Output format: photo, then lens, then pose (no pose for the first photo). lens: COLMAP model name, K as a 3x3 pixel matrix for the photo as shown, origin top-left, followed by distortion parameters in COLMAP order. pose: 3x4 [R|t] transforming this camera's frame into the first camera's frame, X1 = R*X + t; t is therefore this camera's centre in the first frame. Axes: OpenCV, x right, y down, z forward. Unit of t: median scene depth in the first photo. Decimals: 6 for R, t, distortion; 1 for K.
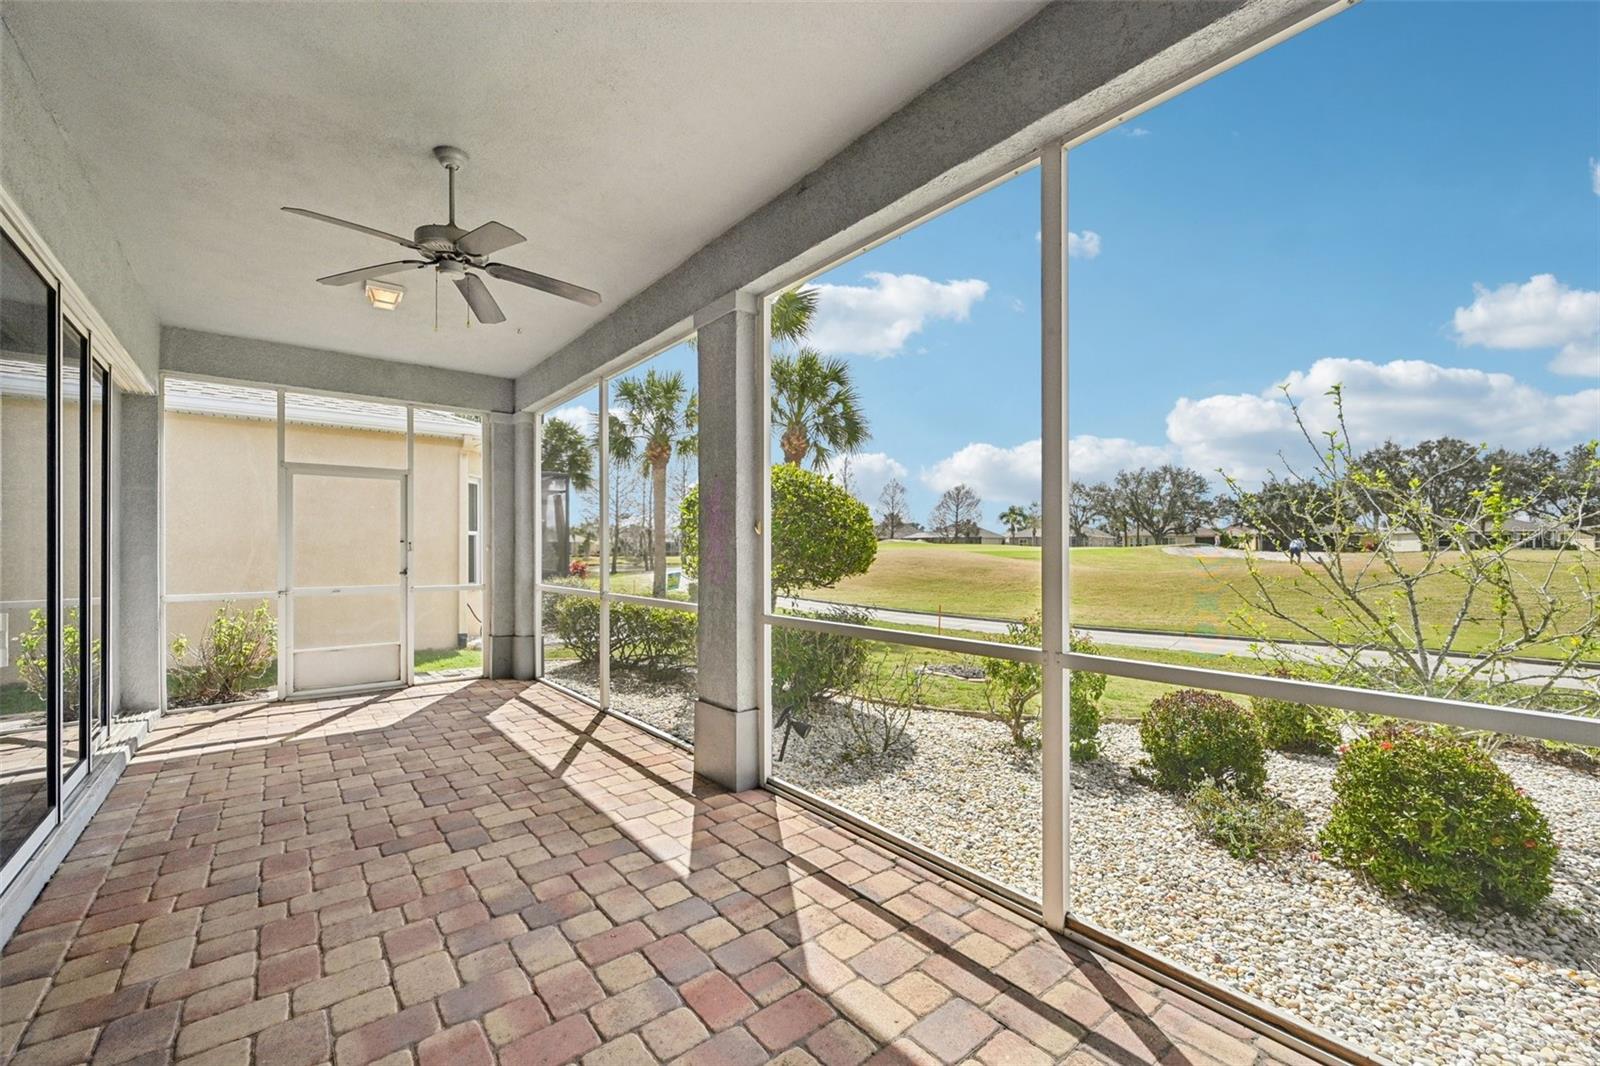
lens RADIAL K [[619.9, 0, 800.0], [0, 619.9, 533.0], [0, 0, 1]] dist [0.000641, 0.000048]
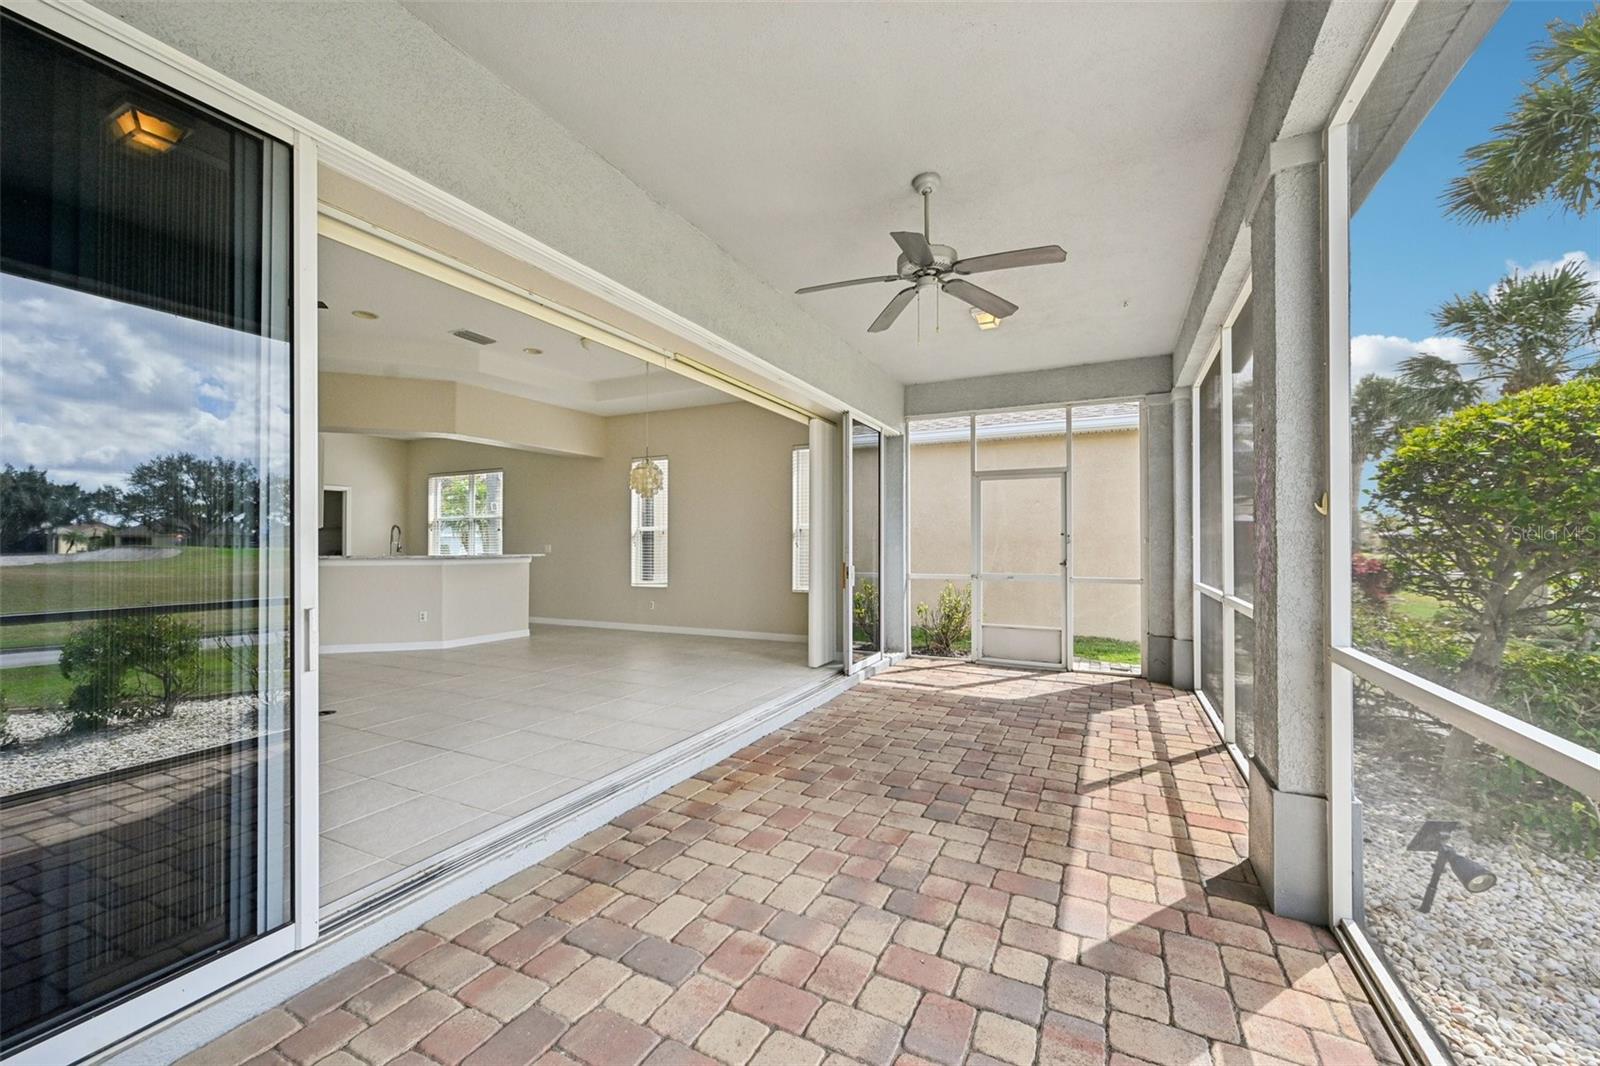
lens RADIAL K [[619.9, 0, 800.0], [0, 619.9, 533.0], [0, 0, 1]] dist [0.000641, 0.000048]
pose [[0.426902, -0.012620, -0.904210, 0.233720], [0.021800, 0.999756, -0.003661, 0.008597], [0.904035, -0.018149, 0.427073, 0.233157]]
